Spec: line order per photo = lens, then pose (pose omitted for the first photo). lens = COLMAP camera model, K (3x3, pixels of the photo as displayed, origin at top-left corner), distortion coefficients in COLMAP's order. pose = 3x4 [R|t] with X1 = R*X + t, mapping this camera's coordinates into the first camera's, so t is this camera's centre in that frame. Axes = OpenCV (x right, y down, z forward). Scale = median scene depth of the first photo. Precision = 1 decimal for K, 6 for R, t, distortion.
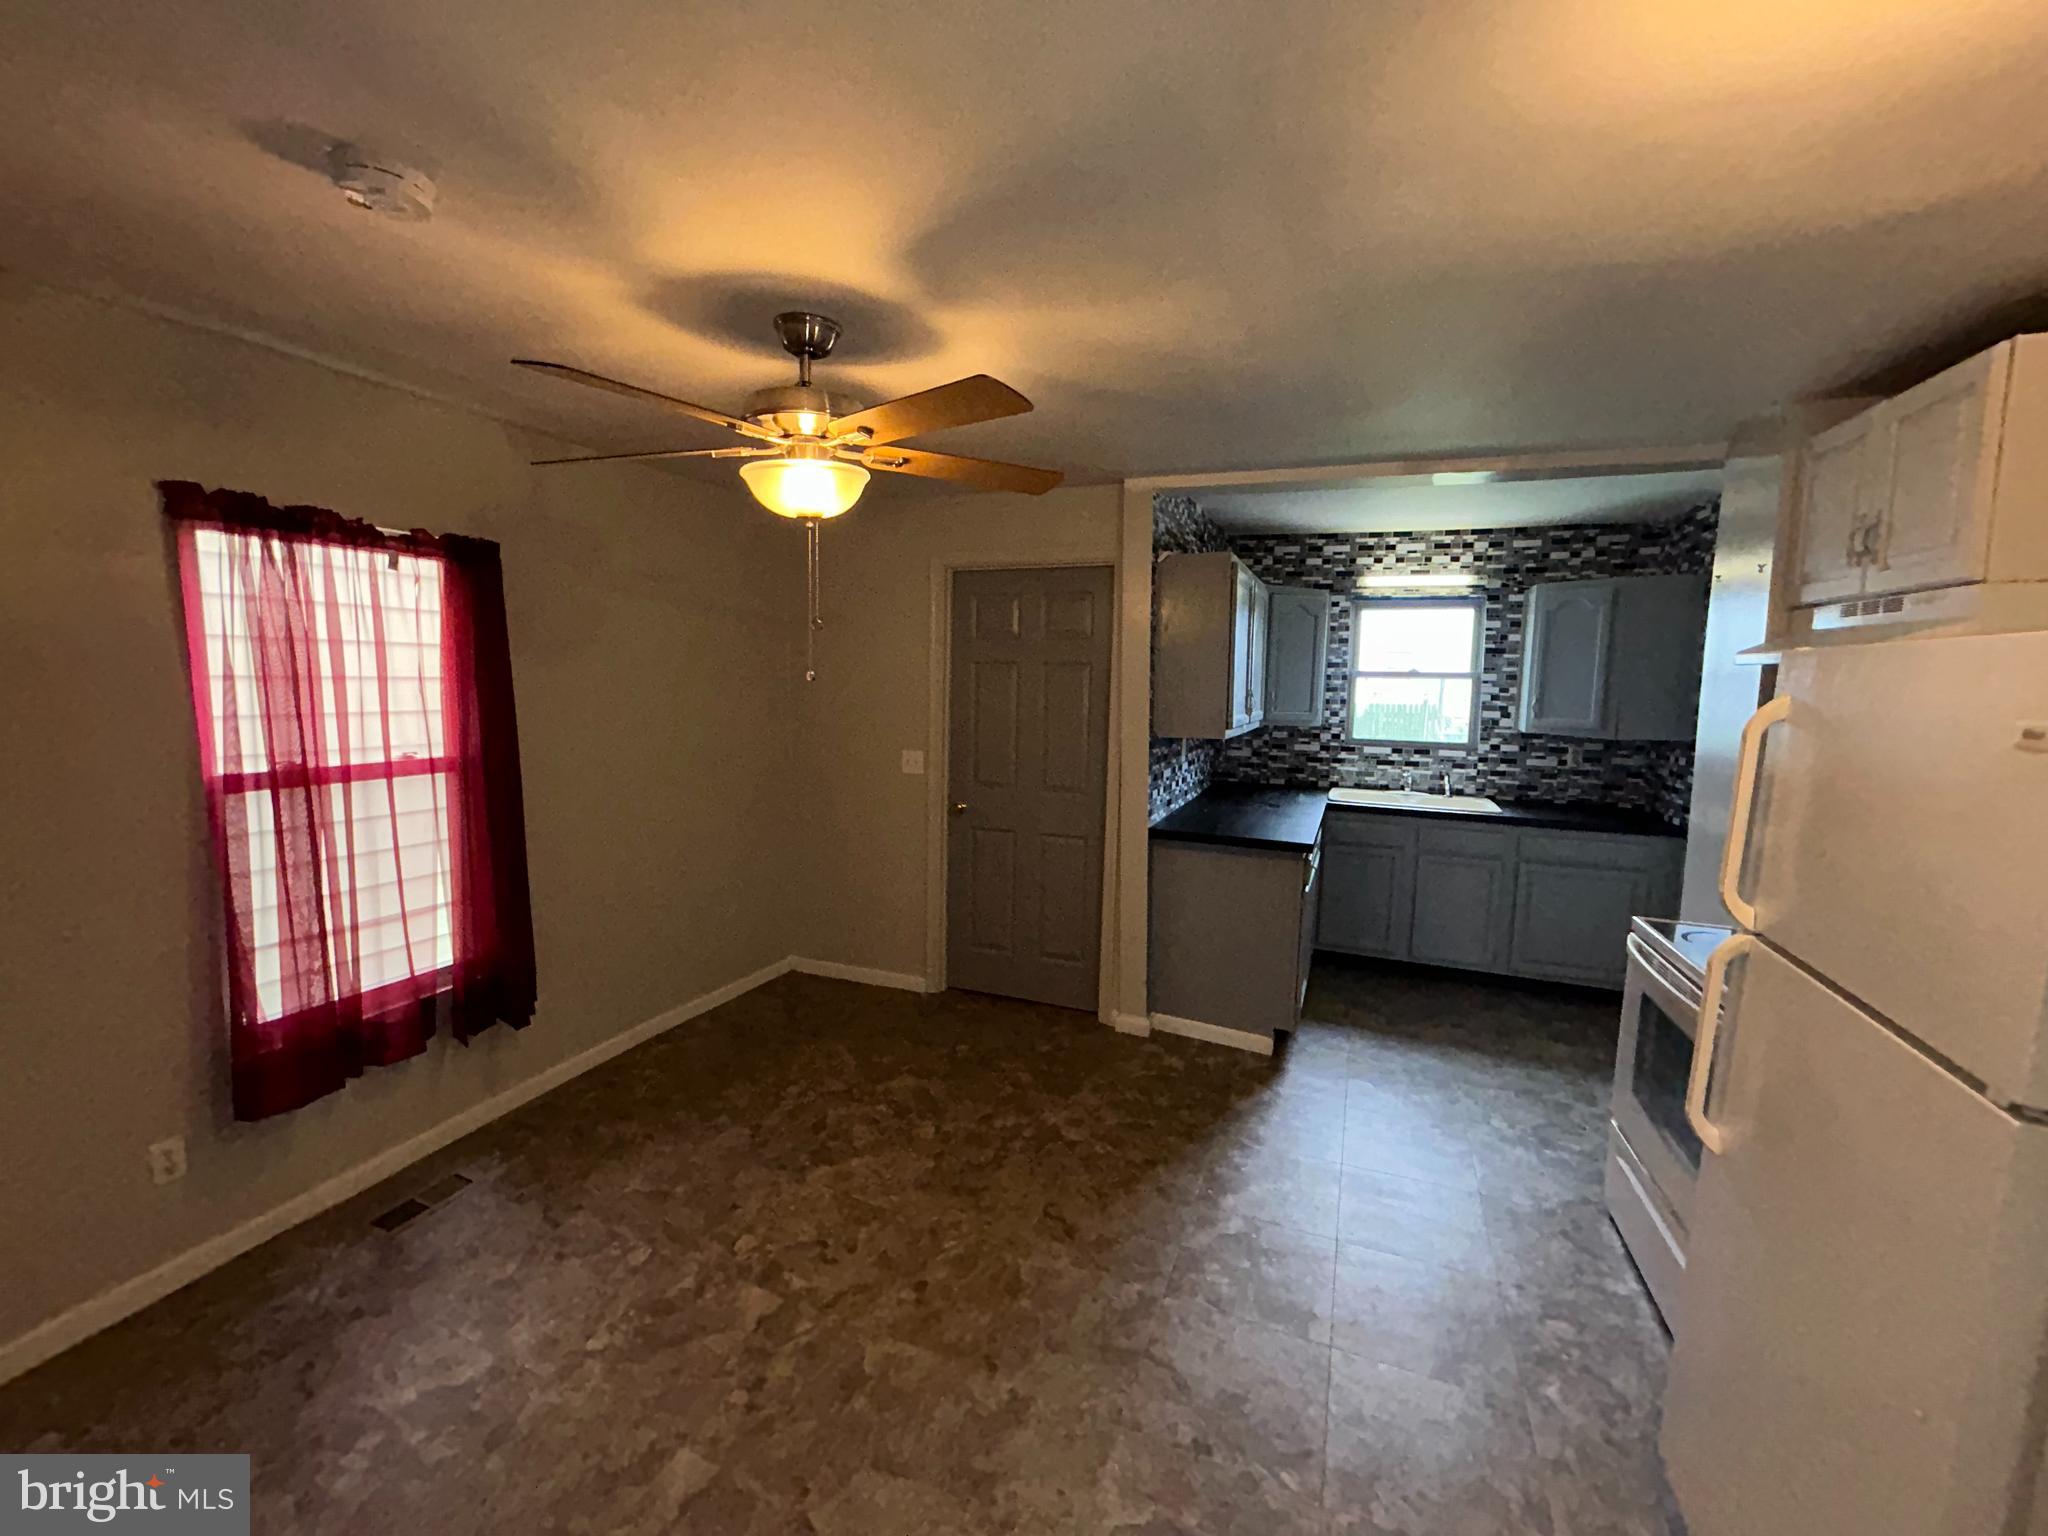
lens RADIAL K [[820.2, 0, 1022.5], [0, 820.2, 771.9], [0, 0, 1]] dist [0.000757, -0.000976]
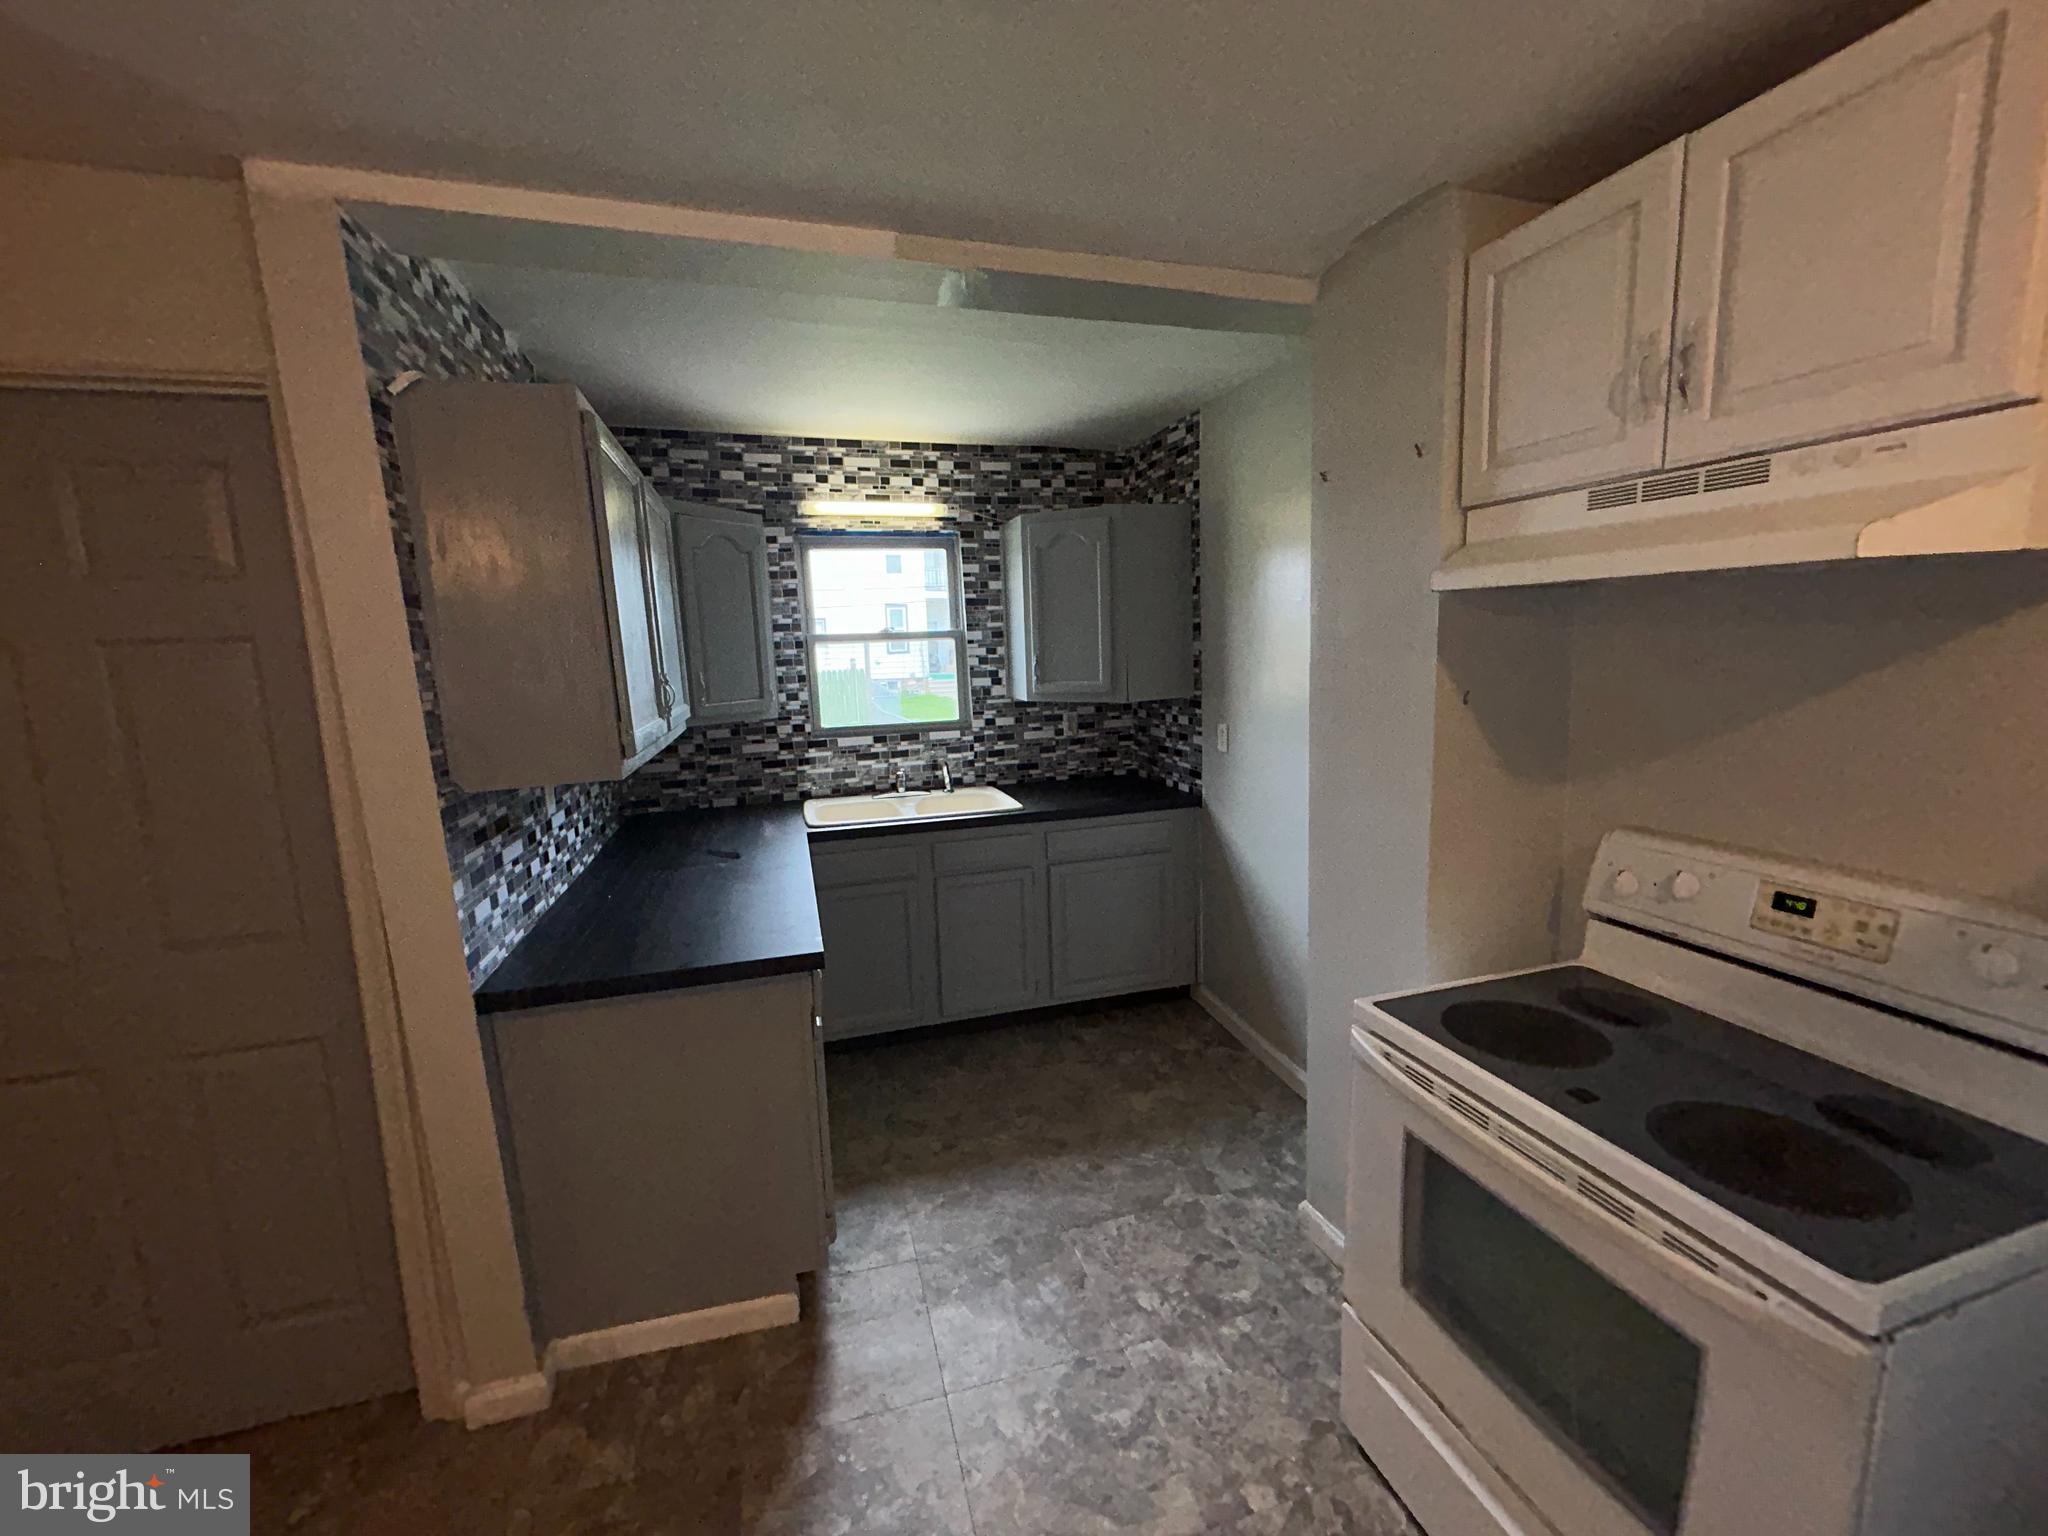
lens RADIAL K [[820.2, 0, 1022.0], [0, 820.2, 765.1], [0, 0, 1]] dist [0.000757, -0.000976]
pose [[0.777439, -0.137791, 0.613679, 0.101410], [0.121415, 0.990234, 0.068526, -0.040384], [-0.617128, 0.021235, 0.786576, 0.354987]]
